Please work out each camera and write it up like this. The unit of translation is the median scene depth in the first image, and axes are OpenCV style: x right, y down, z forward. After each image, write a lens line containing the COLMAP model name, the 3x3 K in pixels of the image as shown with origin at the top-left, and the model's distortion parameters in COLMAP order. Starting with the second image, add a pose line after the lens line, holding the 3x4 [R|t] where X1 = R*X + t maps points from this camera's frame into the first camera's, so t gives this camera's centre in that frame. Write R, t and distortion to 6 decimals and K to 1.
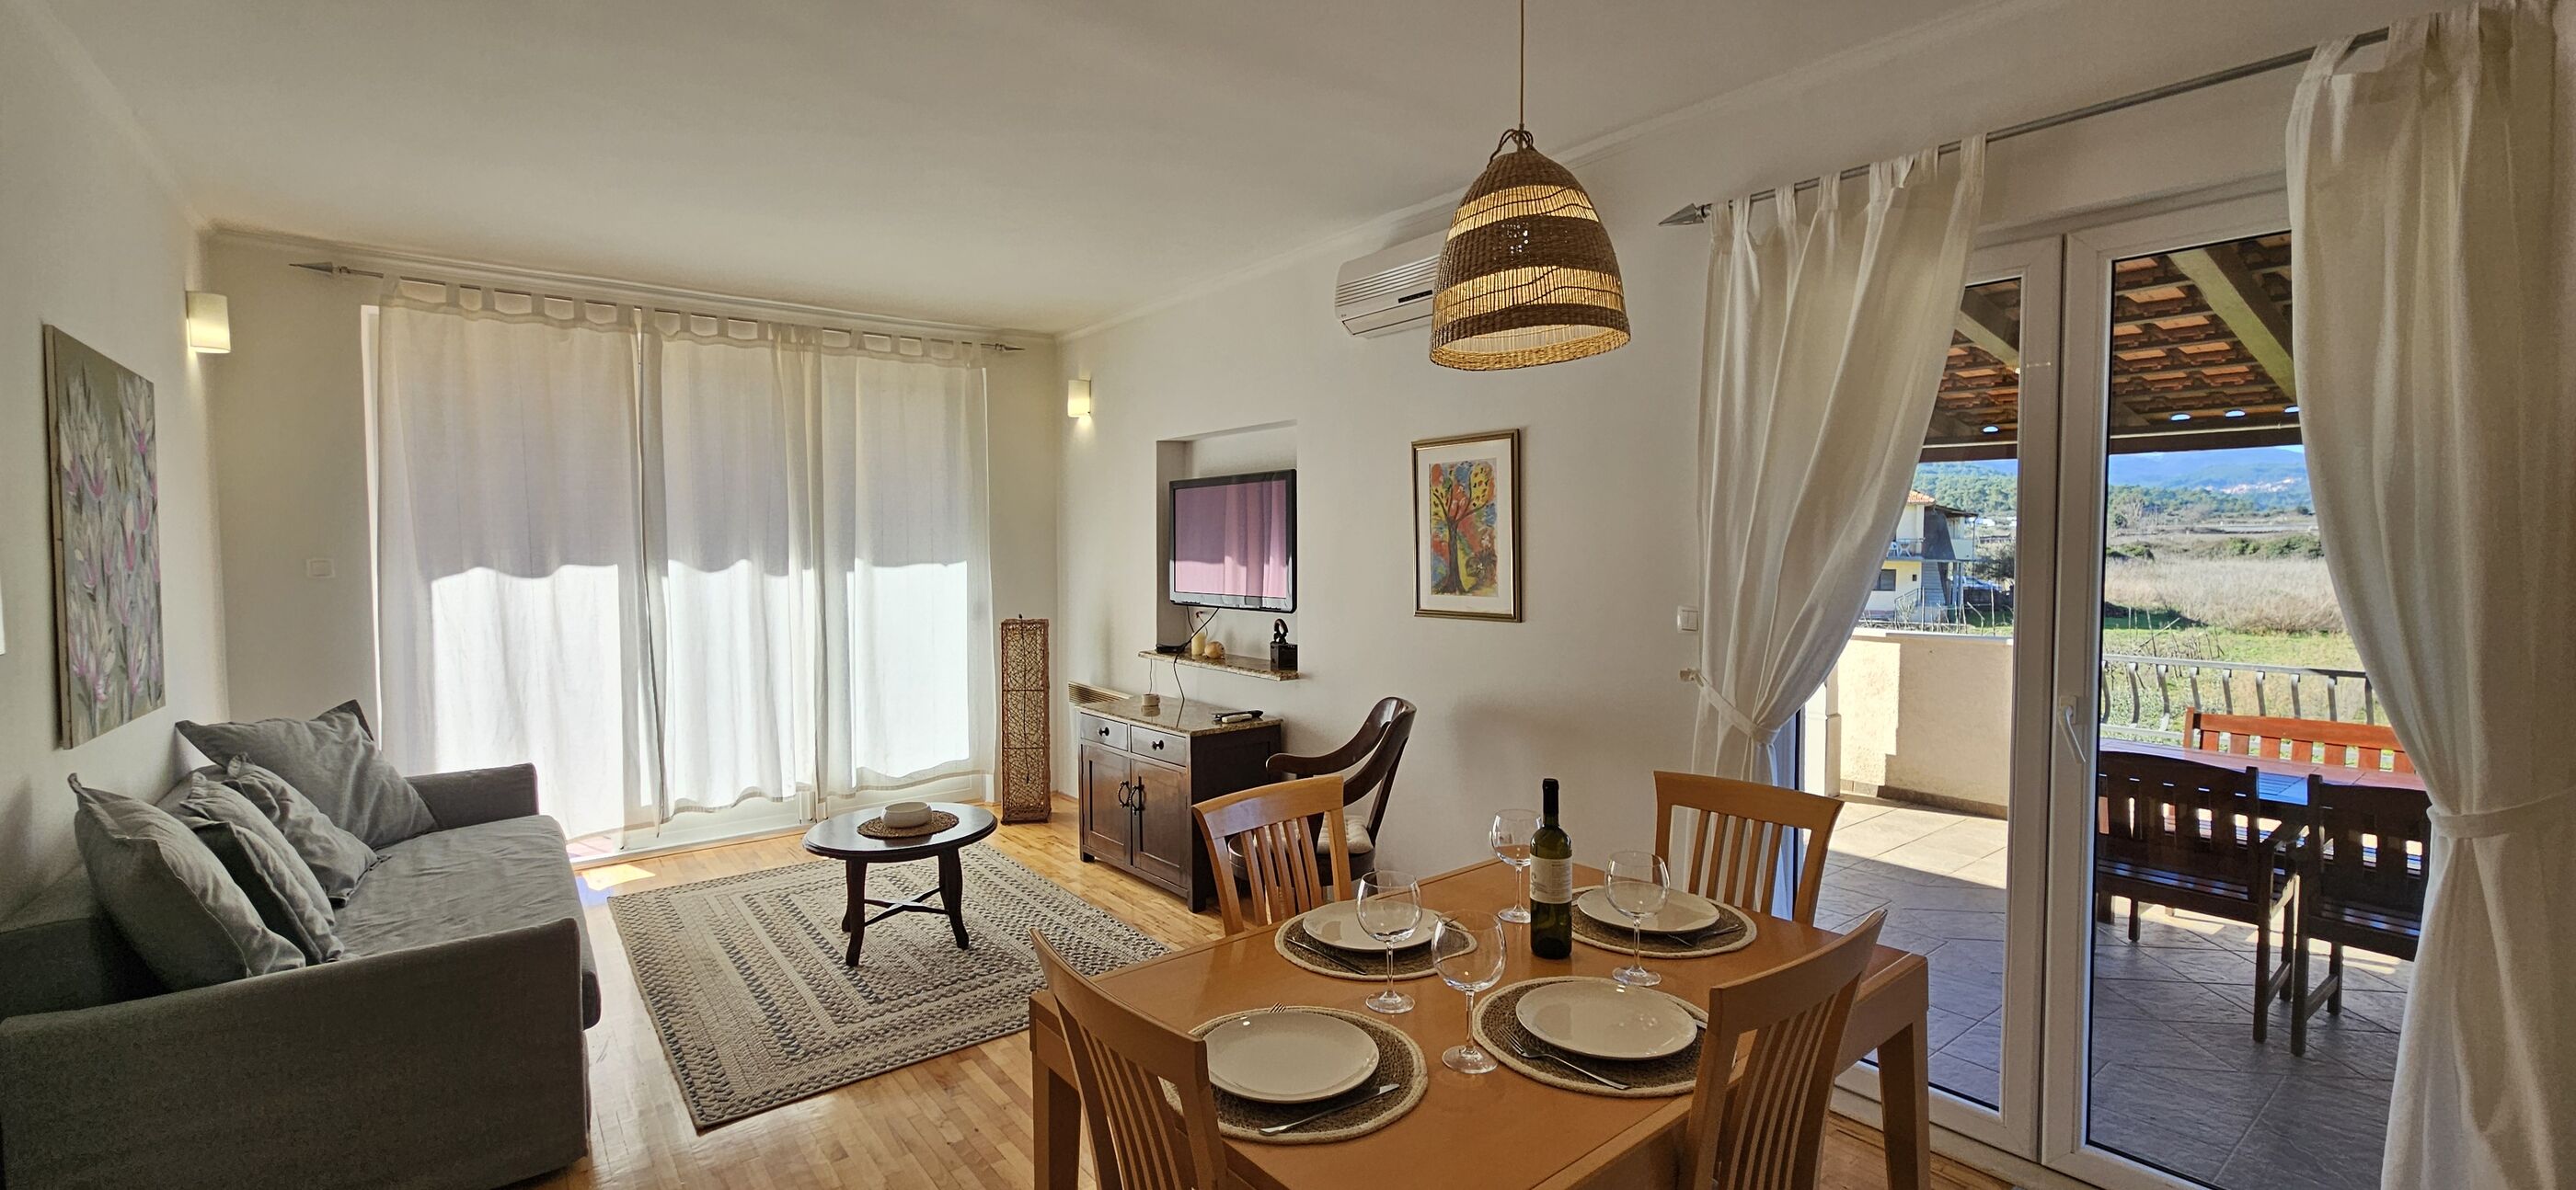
lens RADIAL K [[1052.8, 0, 1284.8], [0, 1052.8, 584.6], [0, 0, 1]] dist [-0.001312, 0.000348]
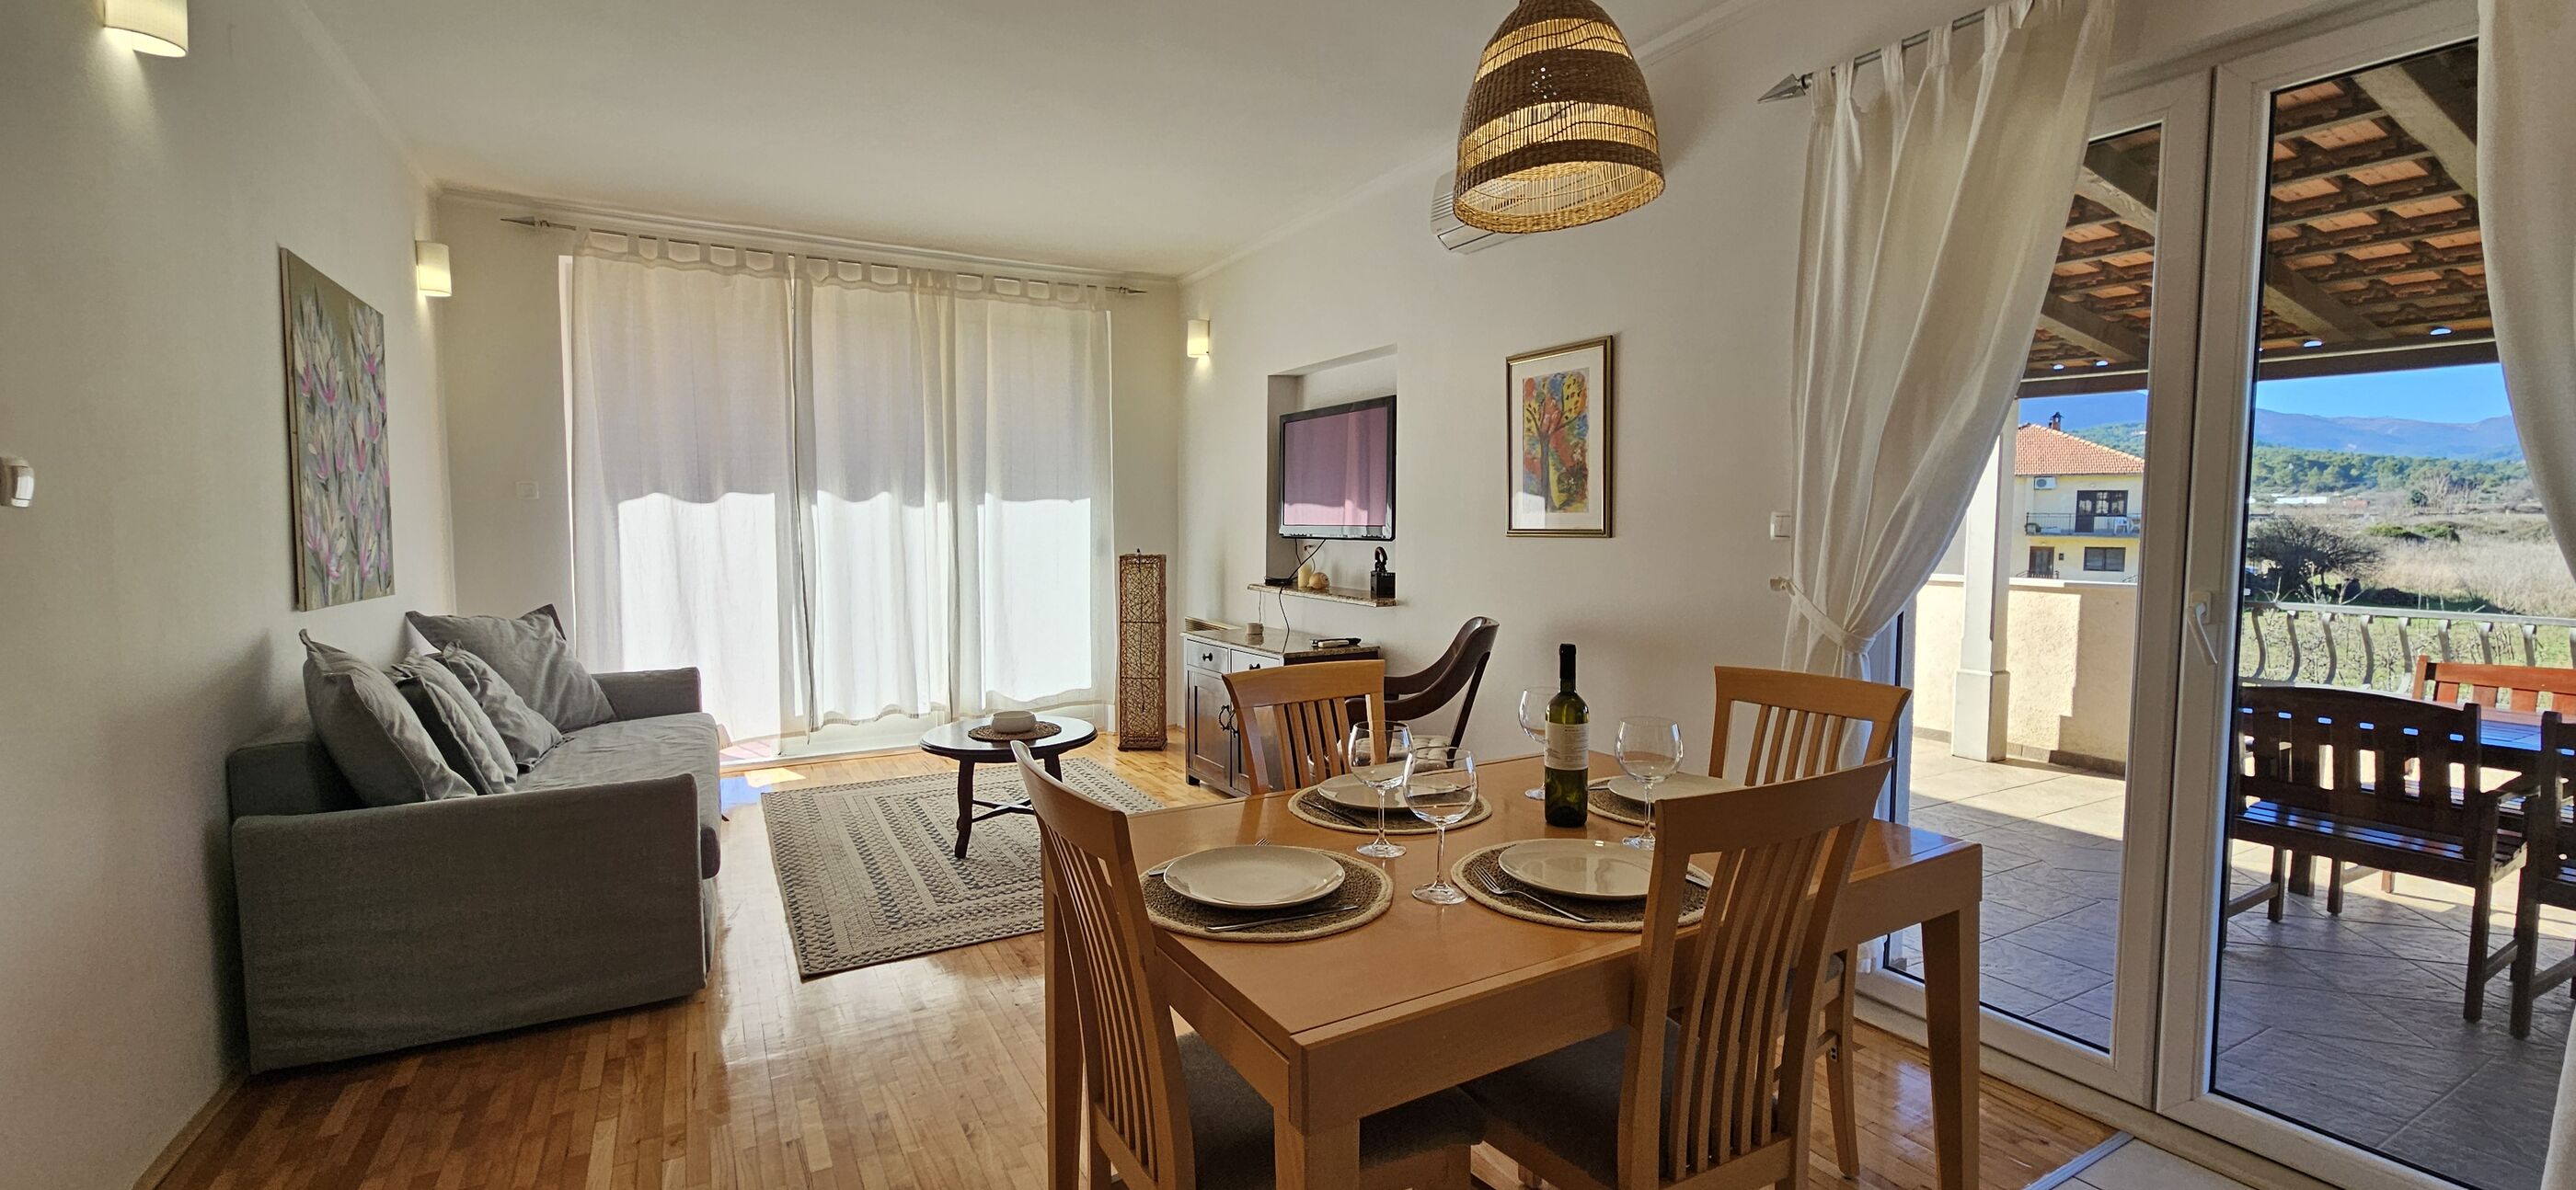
lens RADIAL K [[1052.8, 0, 1284.8], [0, 1052.8, 584.6], [0, 0, 1]] dist [-0.001312, 0.000348]
pose [[0.988446, 0.016087, -0.150719, 0.070412], [-0.012597, 0.999631, 0.024083, 0.055644], [0.151050, -0.021906, 0.988283, 0.001900]]
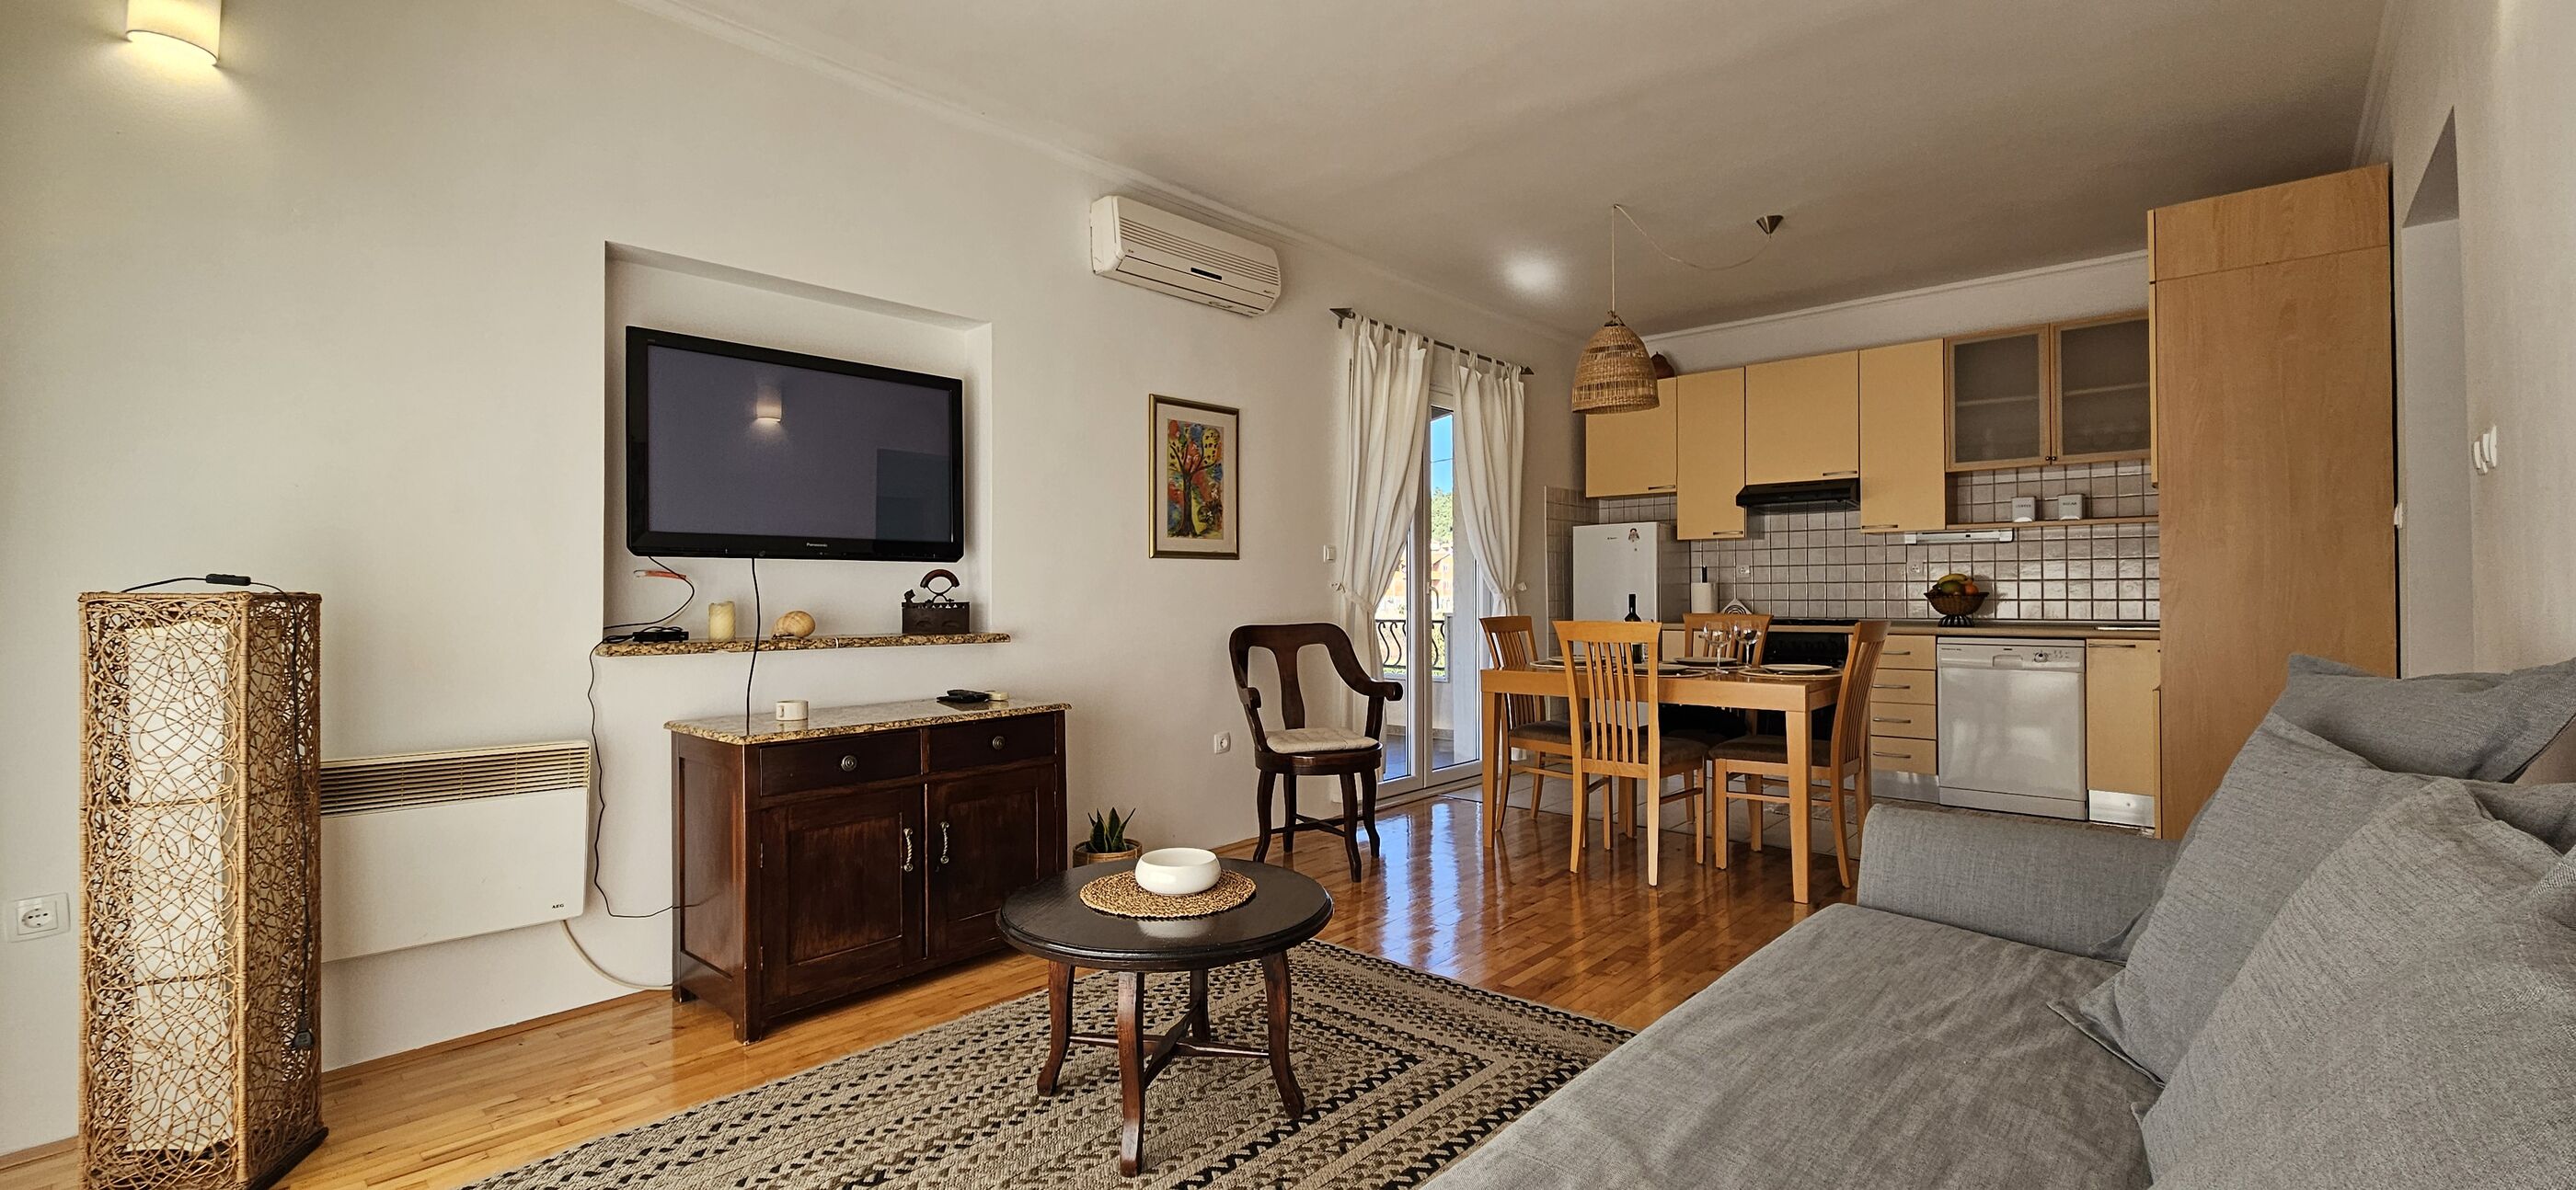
lens RADIAL K [[1052.8, 0, 1284.8], [0, 1052.8, 584.6], [0, 0, 1]] dist [-0.001312, 0.000348]
pose [[-0.167030, 0.019505, 0.985759, -0.980016], [0.046132, 0.998864, -0.011948, 0.078952], [-0.984872, 0.043479, -0.167740, 1.087712]]
